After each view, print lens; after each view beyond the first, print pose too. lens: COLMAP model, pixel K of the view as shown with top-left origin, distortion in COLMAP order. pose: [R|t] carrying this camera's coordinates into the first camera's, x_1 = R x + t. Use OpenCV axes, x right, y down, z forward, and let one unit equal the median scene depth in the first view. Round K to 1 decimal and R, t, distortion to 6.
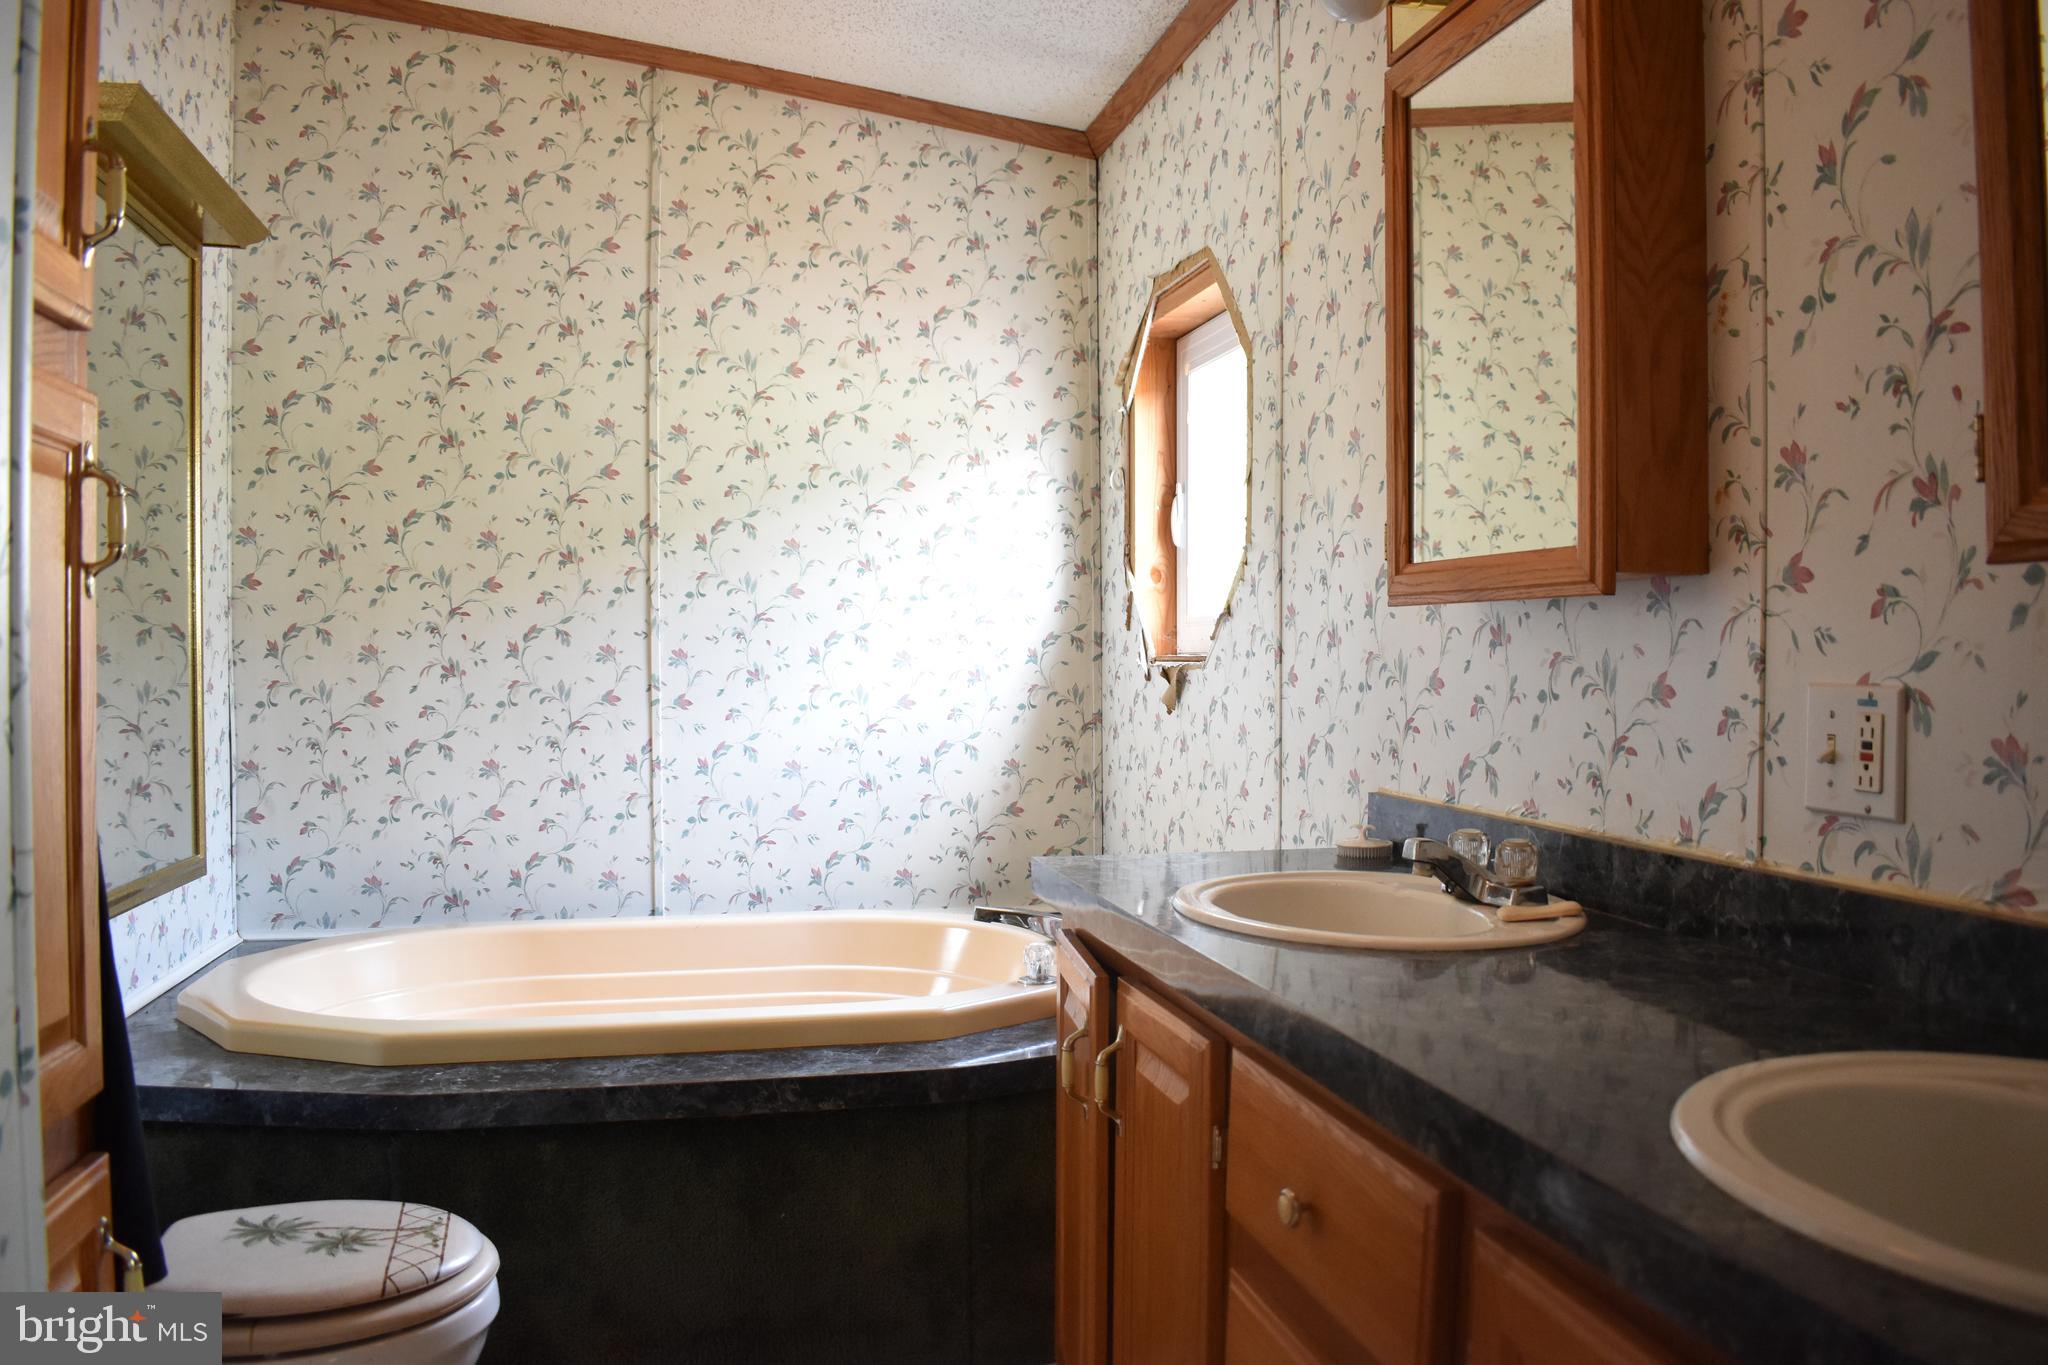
lens RADIAL K [[1623.2, 0, 1024.3], [0, 1623.2, 680.0], [0, 0, 1]] dist [-0.081522, 0.007202]
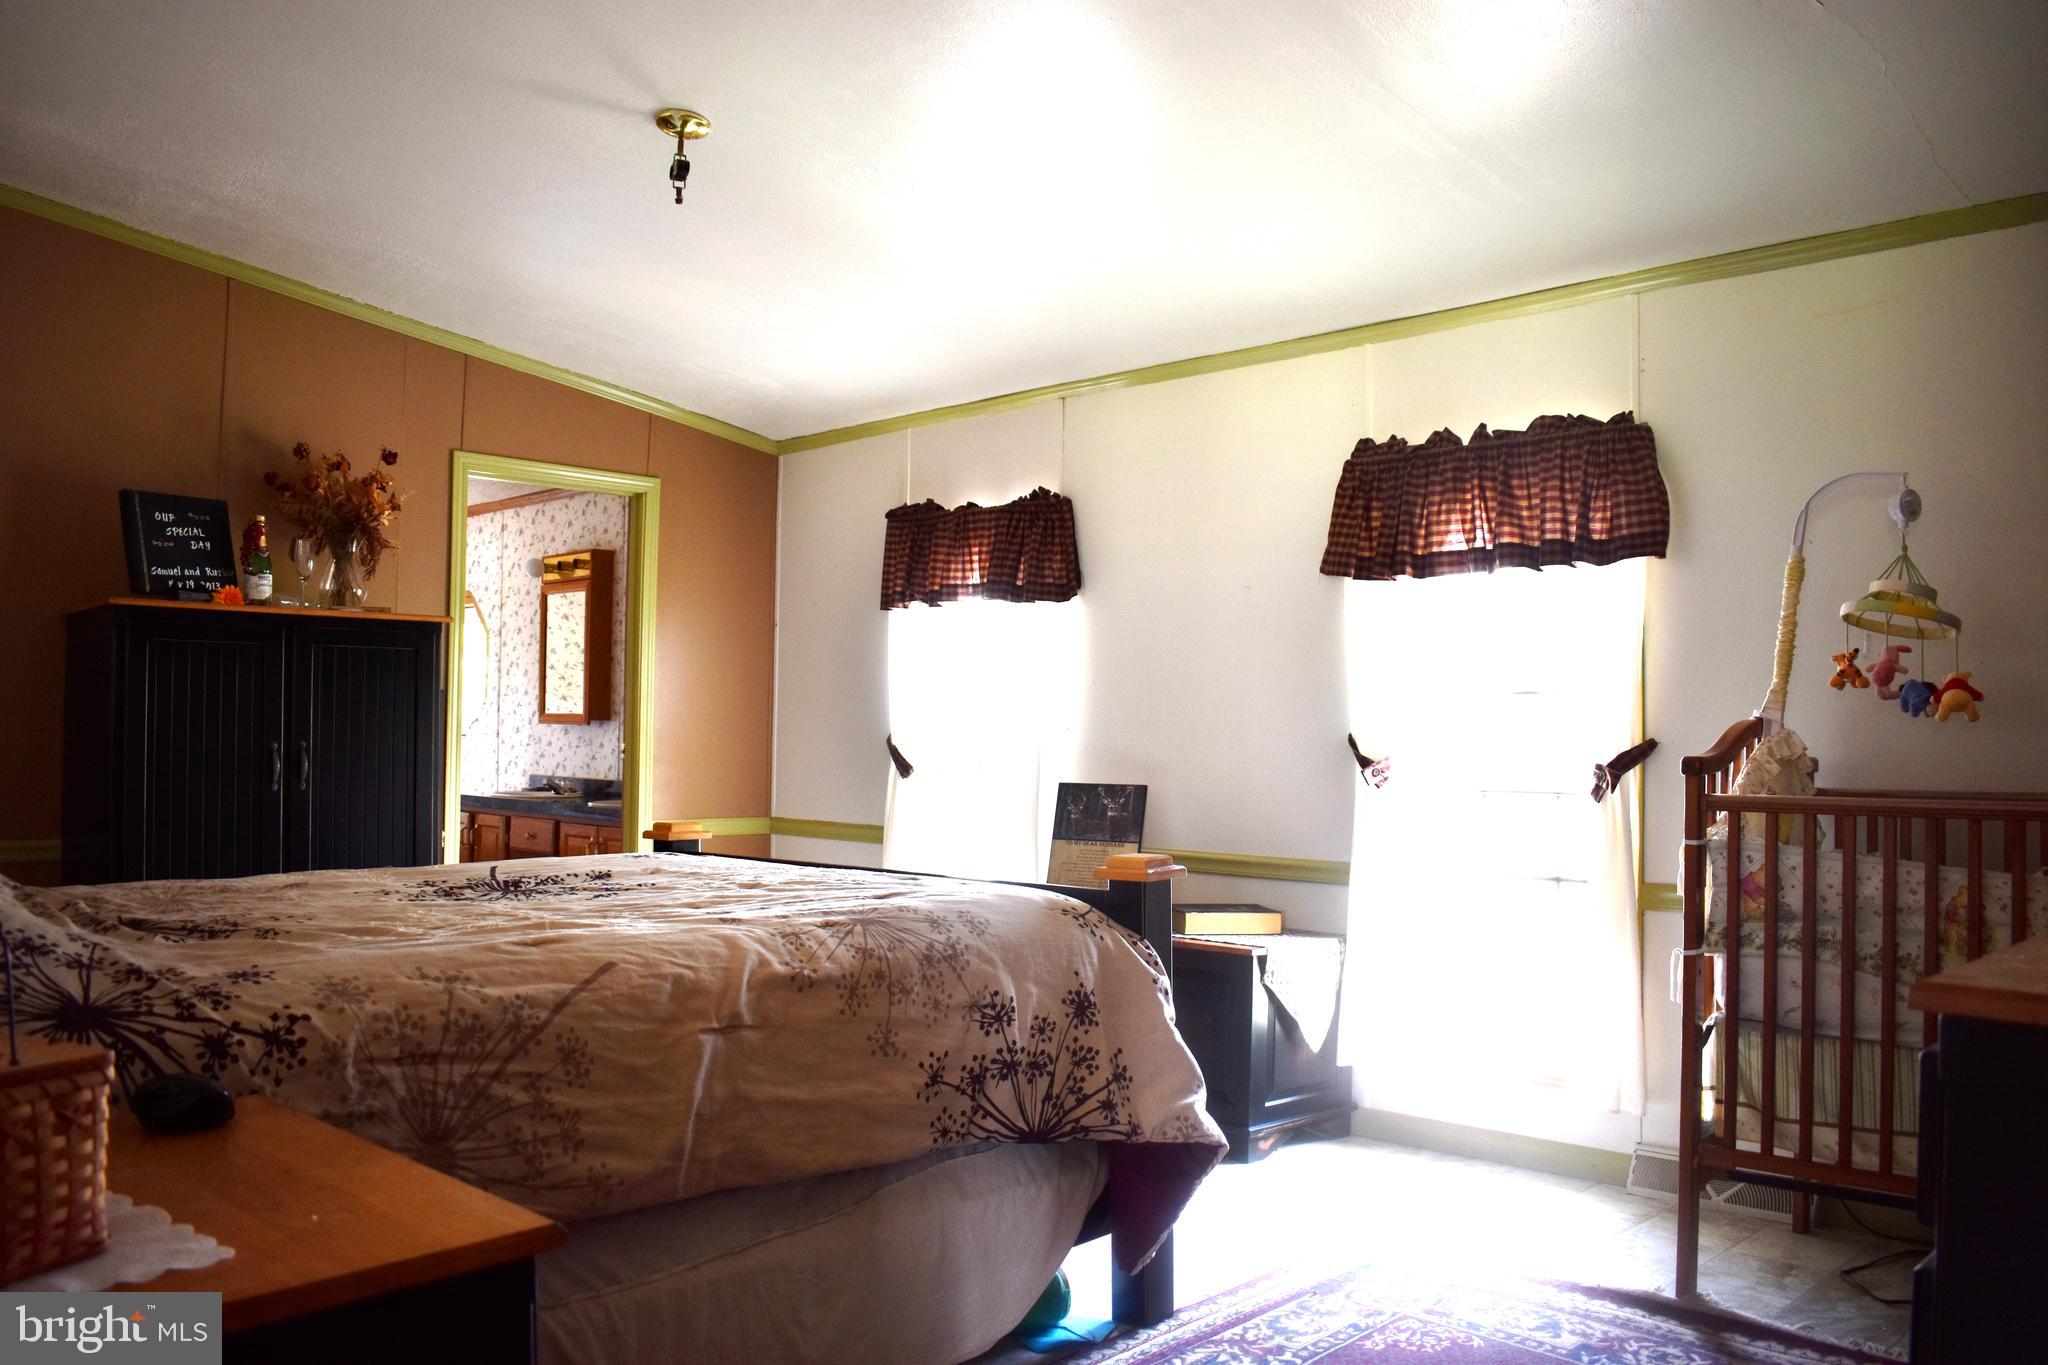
lens RADIAL K [[1623.2, 0, 1027.4], [0, 1623.2, 685.3], [0, 0, 1]] dist [-0.081522, 0.007202]
pose [[0.849721, 0.021067, 0.526812, -0.793927], [-0.001538, 0.999296, -0.037480, 0.005716], [-0.527231, 0.031037, 0.849155, -2.827523]]
